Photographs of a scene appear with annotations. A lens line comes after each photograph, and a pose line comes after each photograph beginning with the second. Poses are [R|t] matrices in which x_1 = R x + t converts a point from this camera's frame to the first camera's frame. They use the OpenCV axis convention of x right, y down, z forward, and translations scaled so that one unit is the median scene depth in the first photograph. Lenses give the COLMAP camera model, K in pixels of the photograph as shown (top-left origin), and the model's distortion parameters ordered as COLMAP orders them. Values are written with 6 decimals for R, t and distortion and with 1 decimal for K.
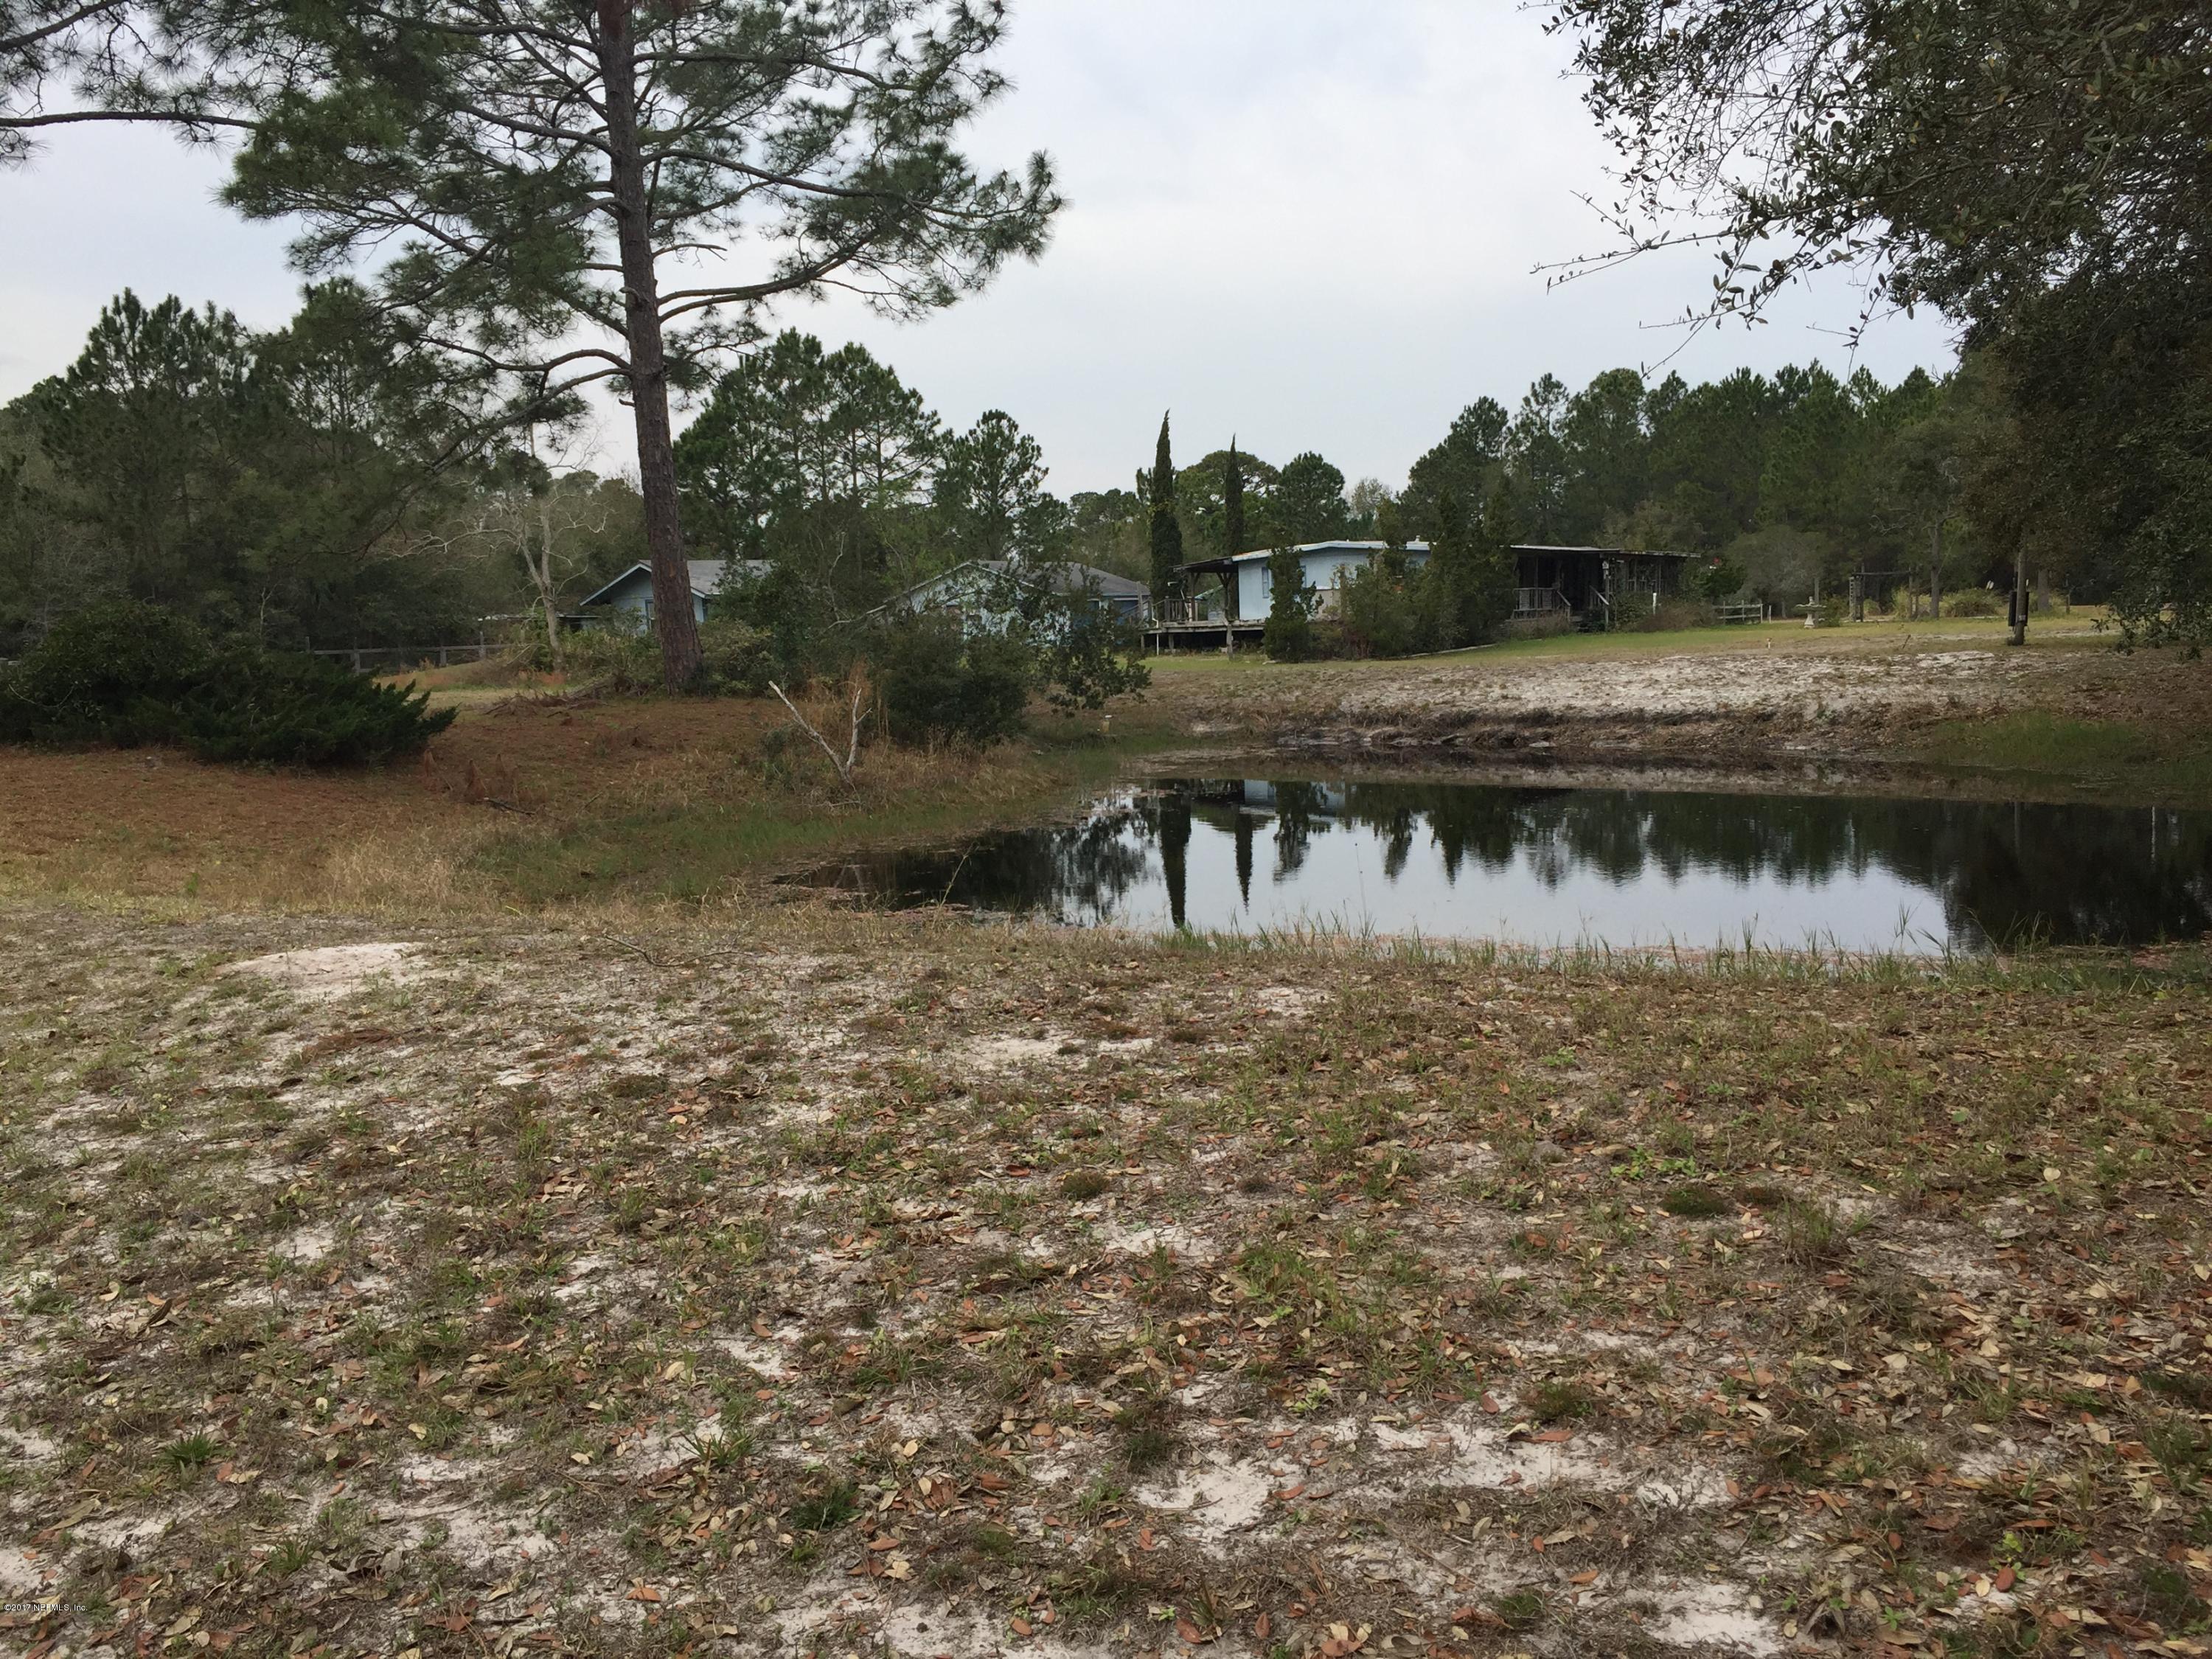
lens RADIAL K [[1899.7, 0, 1110.3], [0, 1899.7, 819.4], [0, 0, 1]] dist [0.084219, -0.118723]
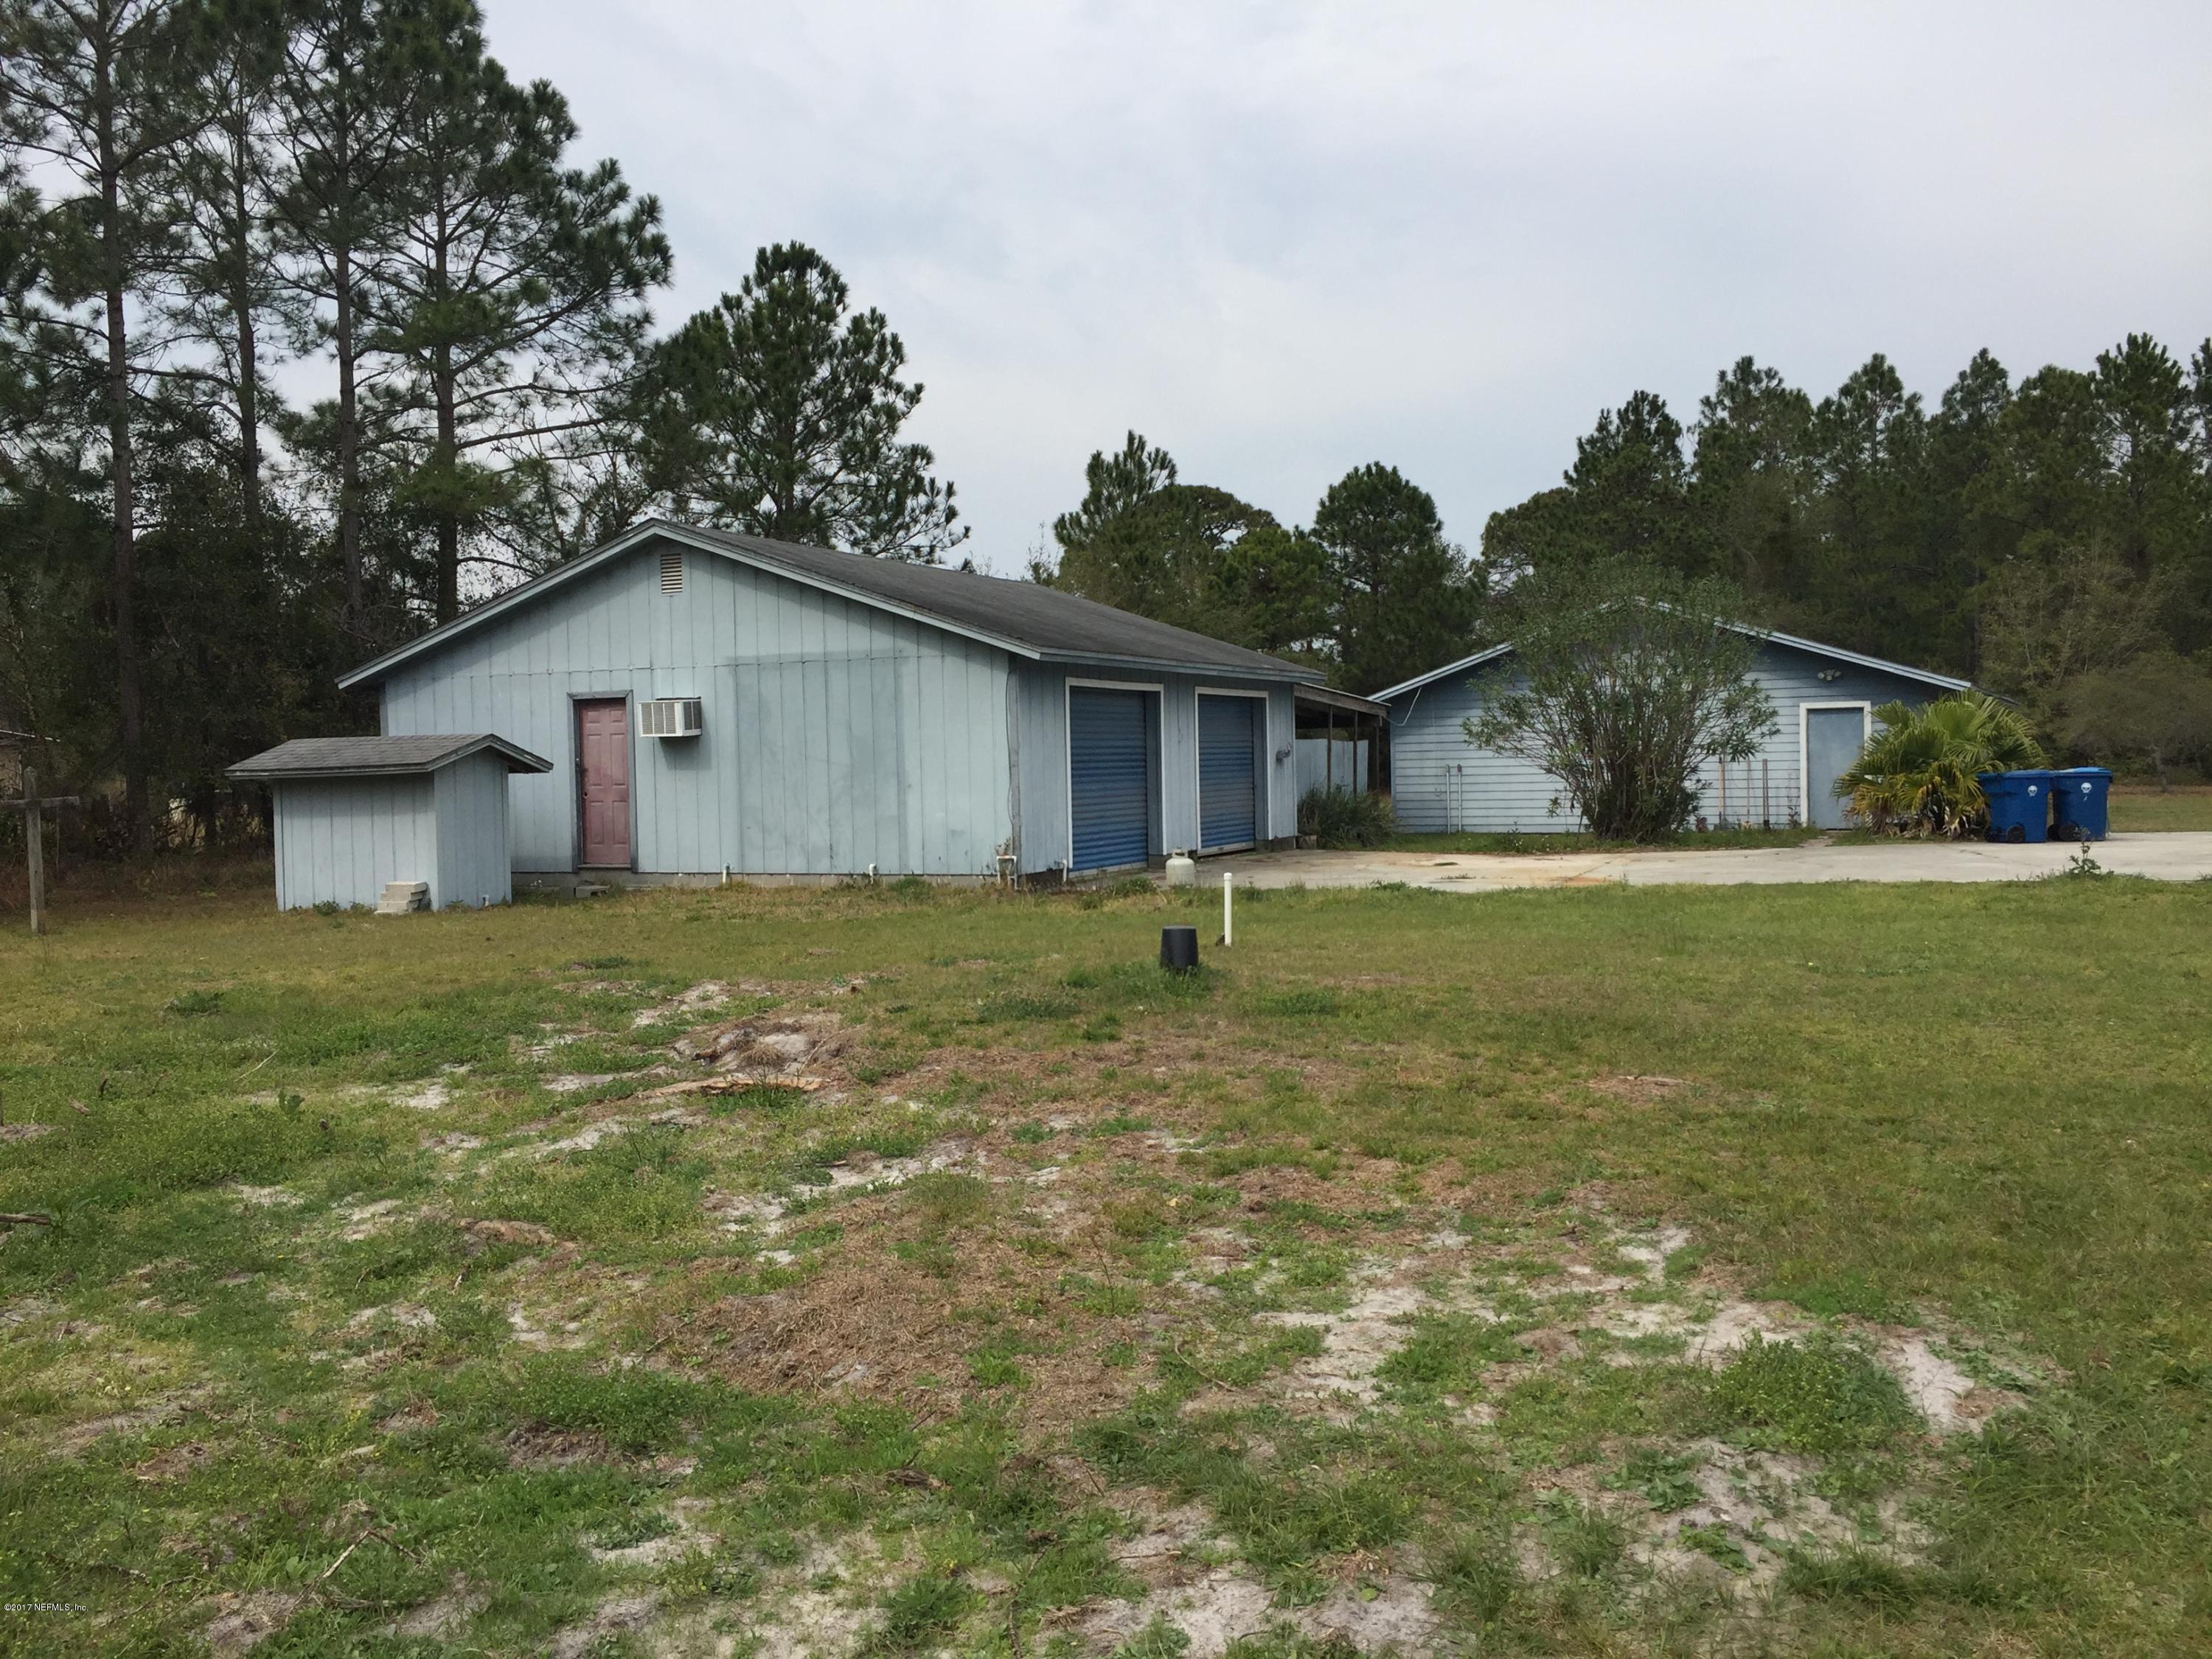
lens RADIAL K [[1890.8, 0, 1106.0], [0, 1890.8, 829.5], [0, 0, 1]] dist [0.097678, -0.140767]
pose [[0.994888, 0.013312, 0.100107, -0.032453], [-0.006926, 0.997934, -0.063873, -0.065671], [-0.100751, 0.062853, 0.992924, 0.597426]]
